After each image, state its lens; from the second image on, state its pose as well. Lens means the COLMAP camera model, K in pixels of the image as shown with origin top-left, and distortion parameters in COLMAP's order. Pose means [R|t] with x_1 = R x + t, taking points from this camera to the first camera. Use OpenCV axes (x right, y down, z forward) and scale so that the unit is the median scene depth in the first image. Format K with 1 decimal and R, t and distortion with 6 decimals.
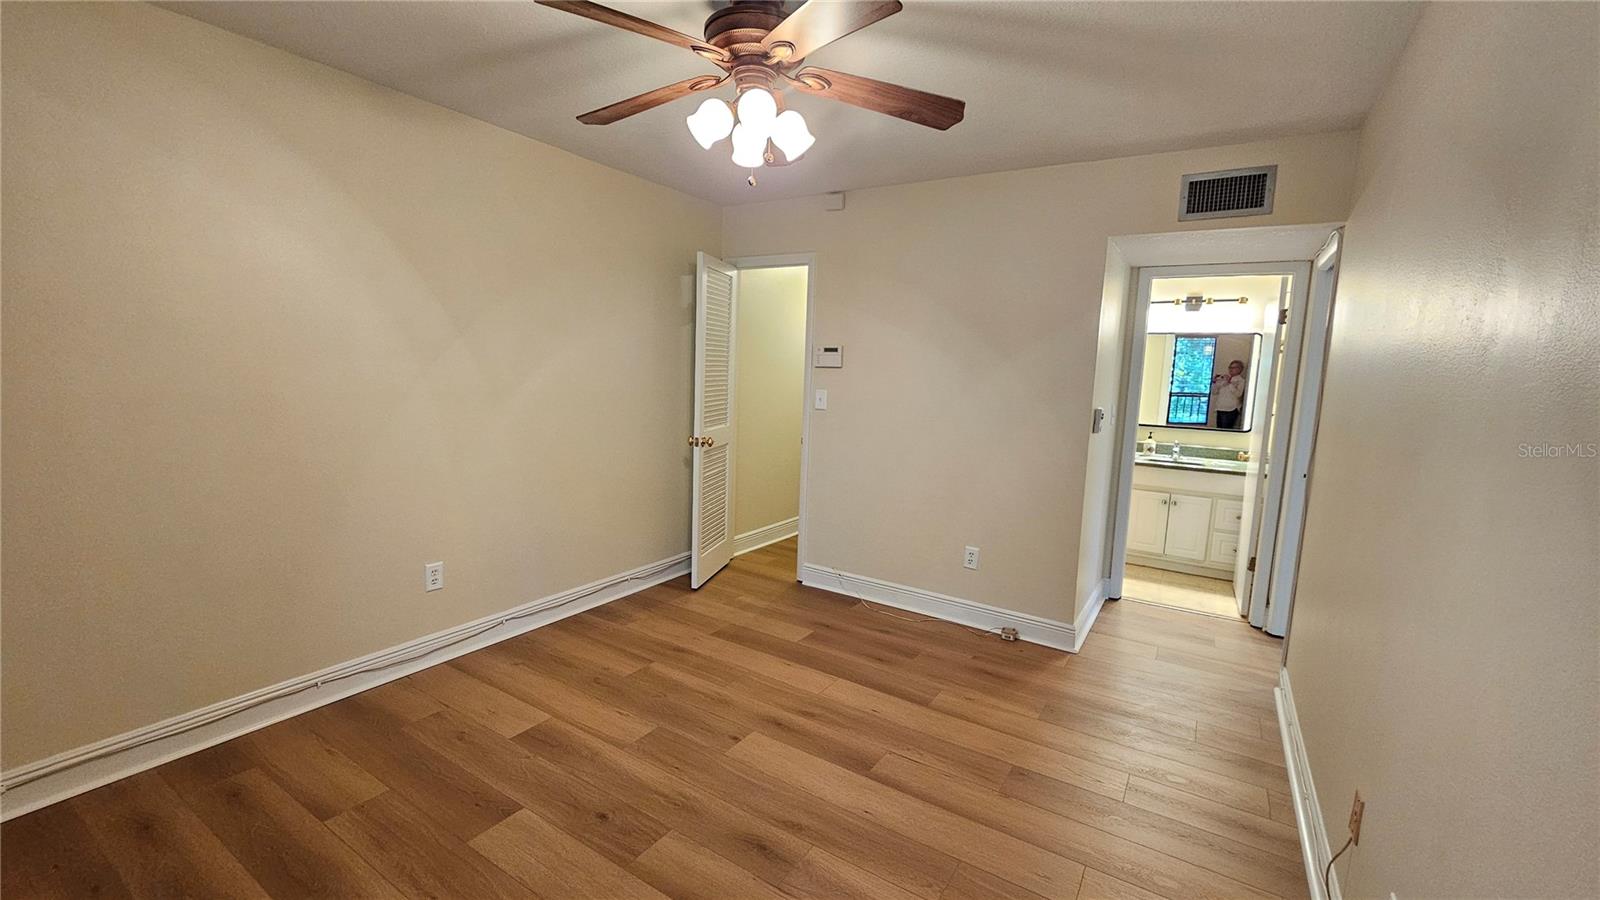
lens RADIAL K [[661.0, 0, 801.3], [0, 661.0, 450.7], [0, 0, 1]] dist [-0.000551, 0.000023]
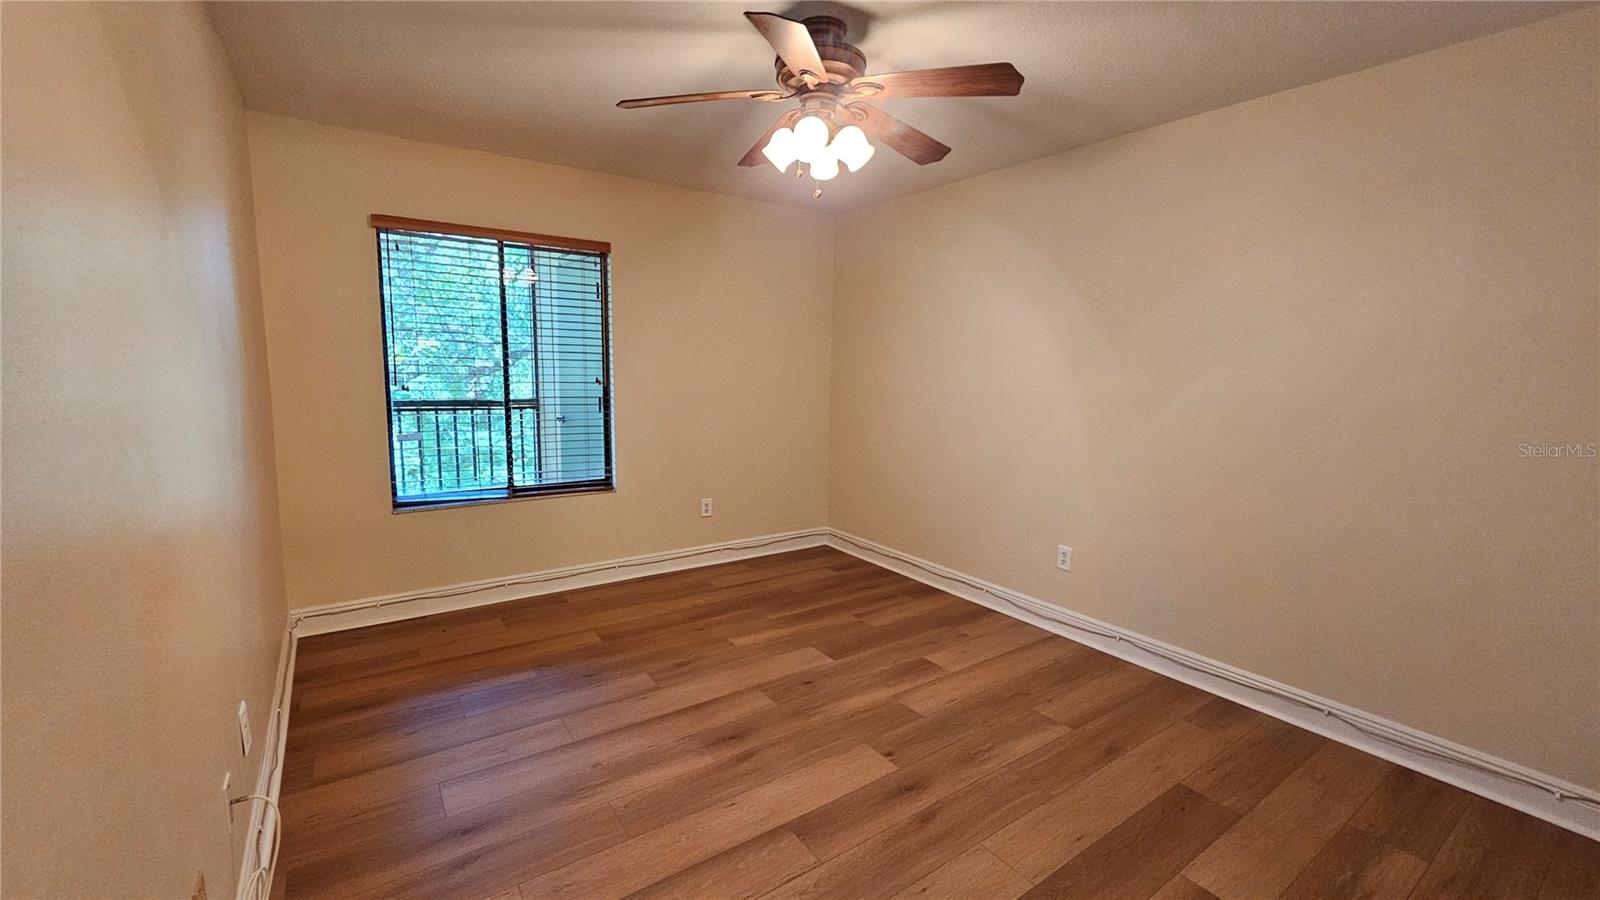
lens RADIAL K [[656.6, 0, 800.0], [0, 656.6, 450.0], [0, 0, 1]] dist [-0.001331, 0.000022]
pose [[-0.387174, 0.078263, -0.918679, 0.896986], [-0.150957, 0.977565, 0.146900, -0.125643], [0.909565, 0.195557, -0.366673, 1.317434]]
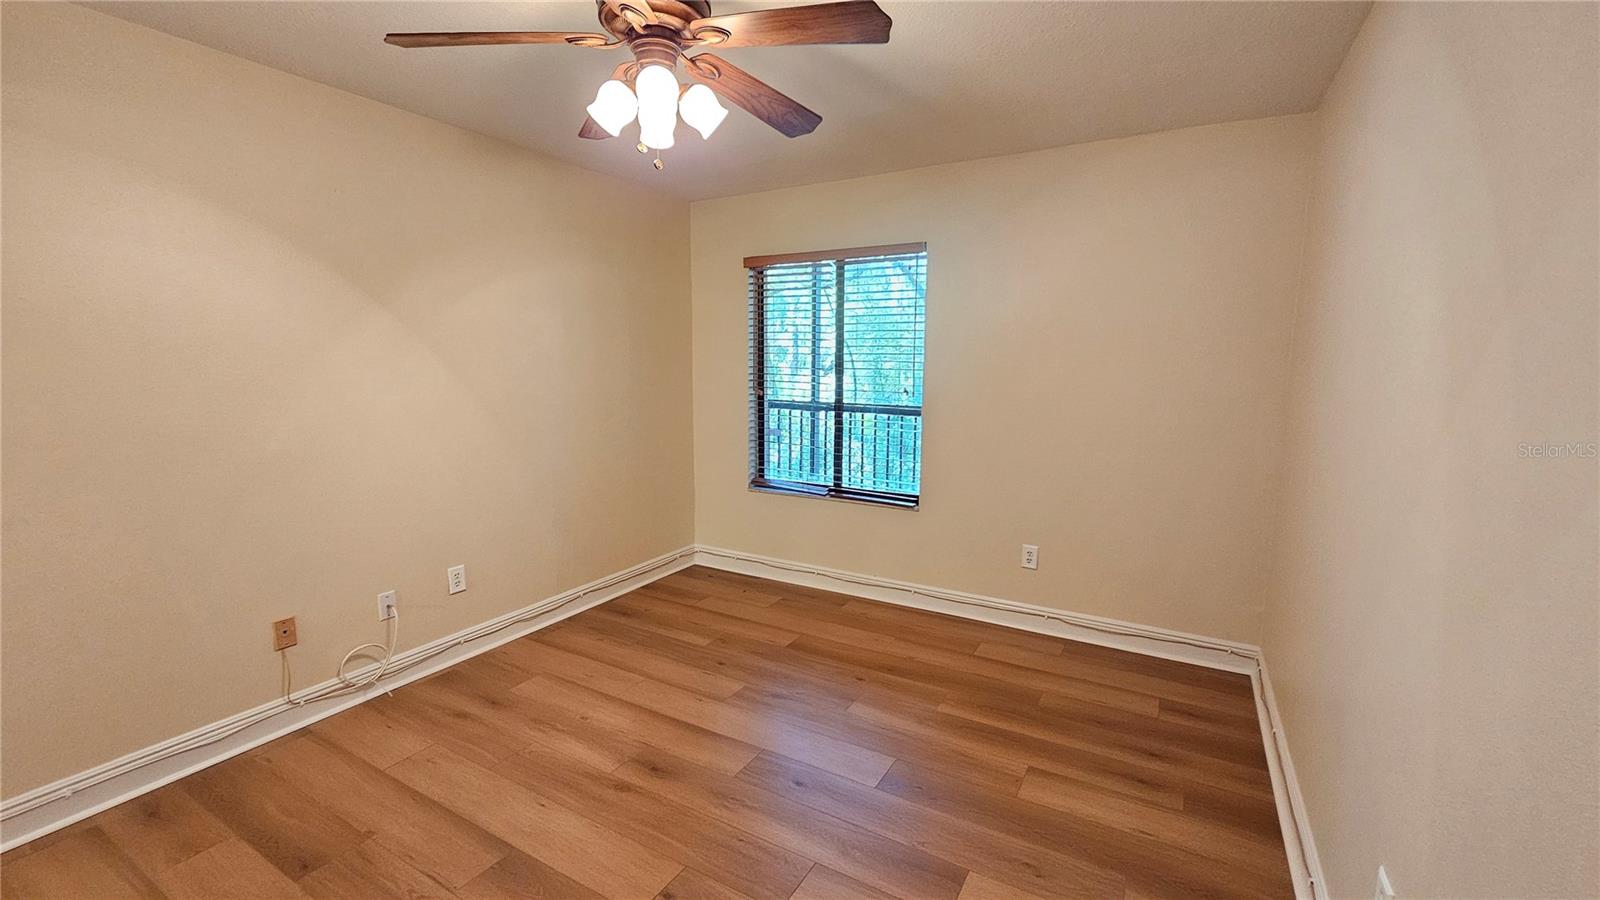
lens RADIAL K [[656.6, 0, 800.0], [0, 656.6, 450.0], [0, 0, 1]] dist [-0.001331, 0.000022]
pose [[-0.998545, -0.035058, -0.040981, -0.225235], [-0.044448, 0.965326, 0.257237, -0.239442], [0.030542, 0.258684, -0.965479, 1.791081]]
